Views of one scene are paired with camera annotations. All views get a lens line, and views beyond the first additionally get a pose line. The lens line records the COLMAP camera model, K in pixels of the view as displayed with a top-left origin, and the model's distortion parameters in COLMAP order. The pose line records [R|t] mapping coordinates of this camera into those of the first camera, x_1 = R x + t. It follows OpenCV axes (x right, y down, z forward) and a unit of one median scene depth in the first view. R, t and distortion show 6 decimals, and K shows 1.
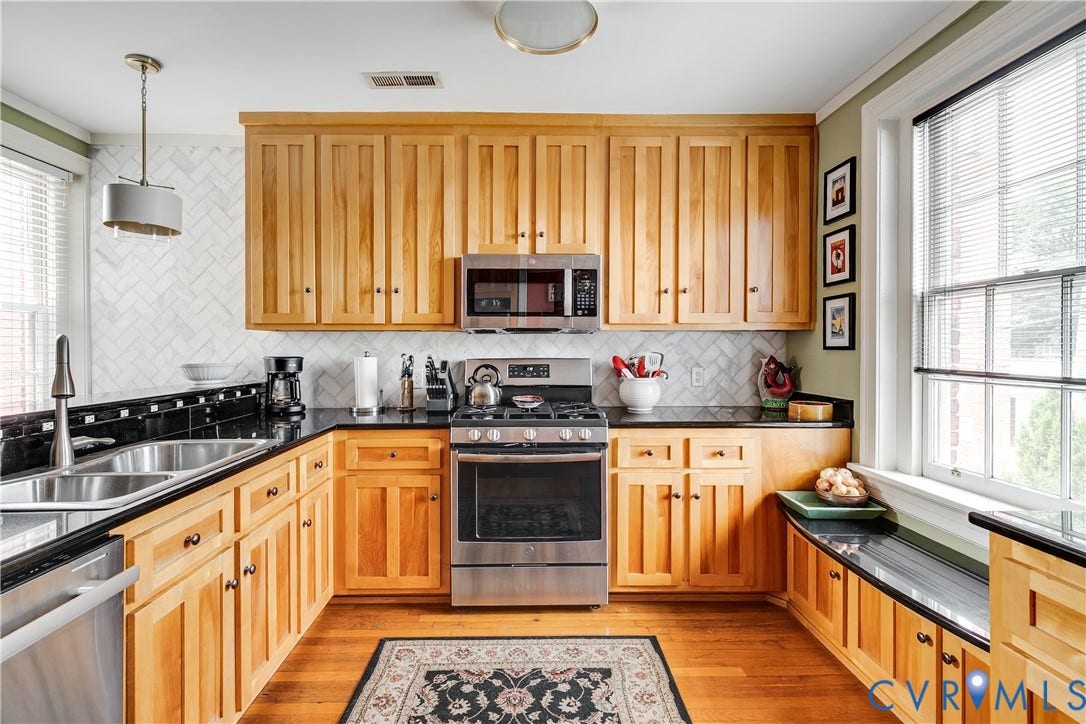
lens RADIAL K [[514.5, 0, 511.5], [0, 514.5, 347.4], [0, 0, 1]] dist [0.008478, -0.000752]
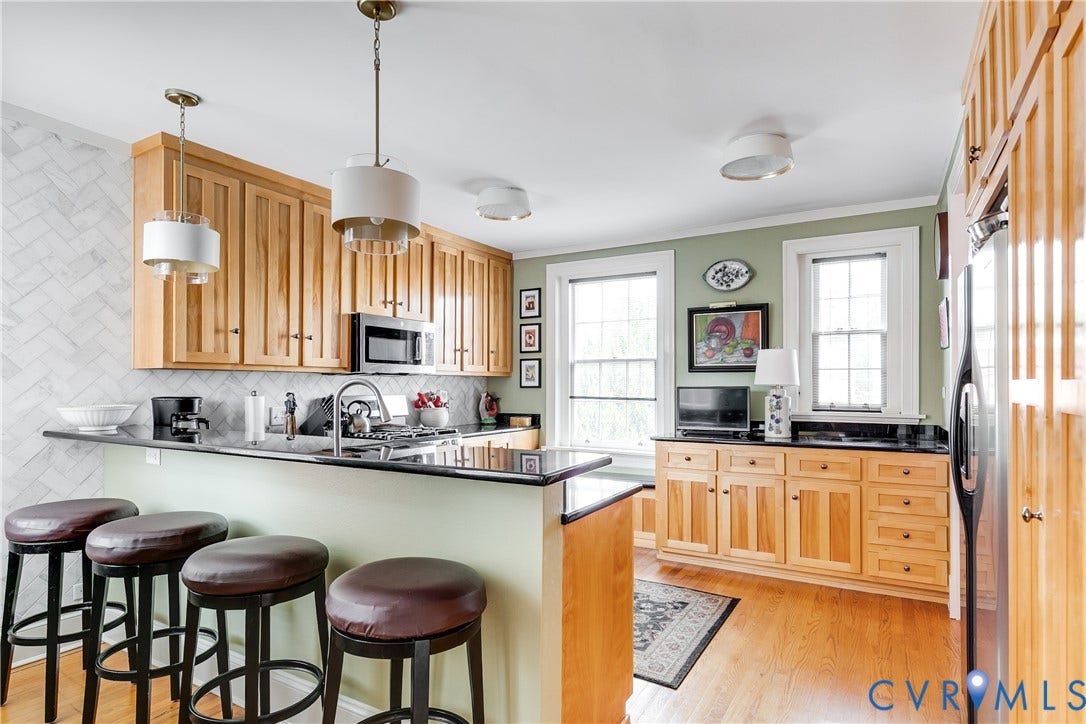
lens RADIAL K [[605.5, 0, 557.0], [0, 605.5, 381.7], [0, 0, 1]] dist [0.018111, 0.000835]
pose [[0.491944, 0.006066, 0.870606, -1.135078], [-0.001173, 0.999979, -0.006304, -0.003888], [-0.870626, 0.002080, 0.491941, -0.147535]]
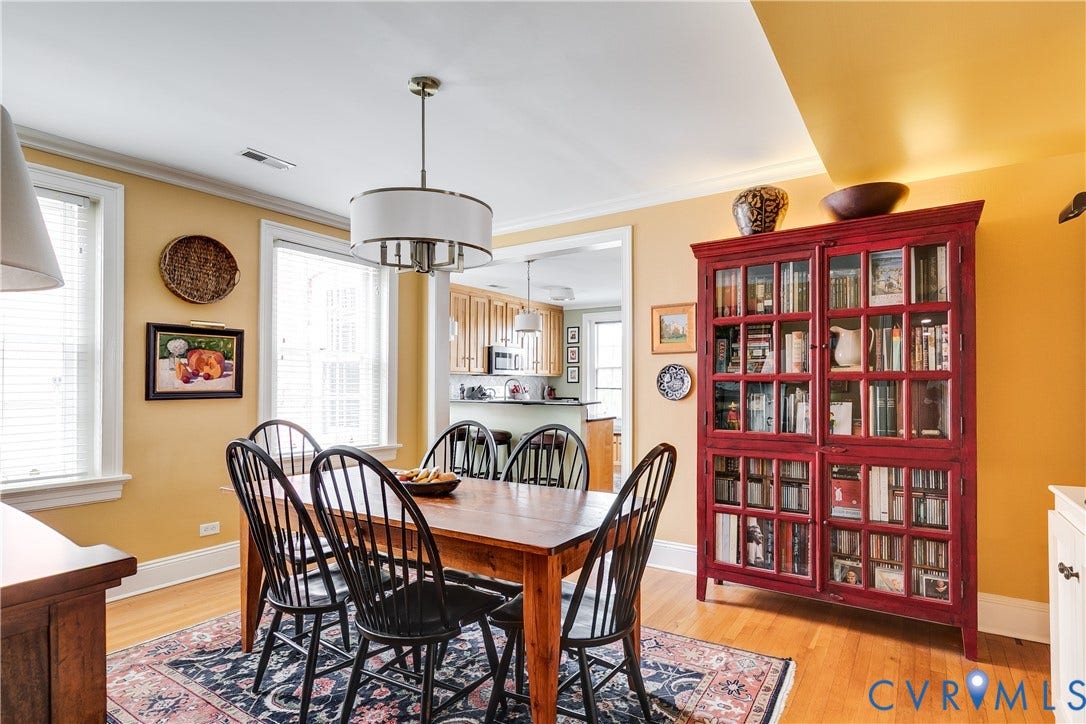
lens RADIAL K [[579.4, 0, 539.3], [0, 579.4, 372.8], [0, 0, 1]] dist [0.002722, 0.000047]
pose [[0.570440, 0.017990, 0.821142, -2.352337], [-0.003600, 0.999805, -0.019403, 0.012105], [-0.821332, 0.008113, 0.570393, -0.868574]]
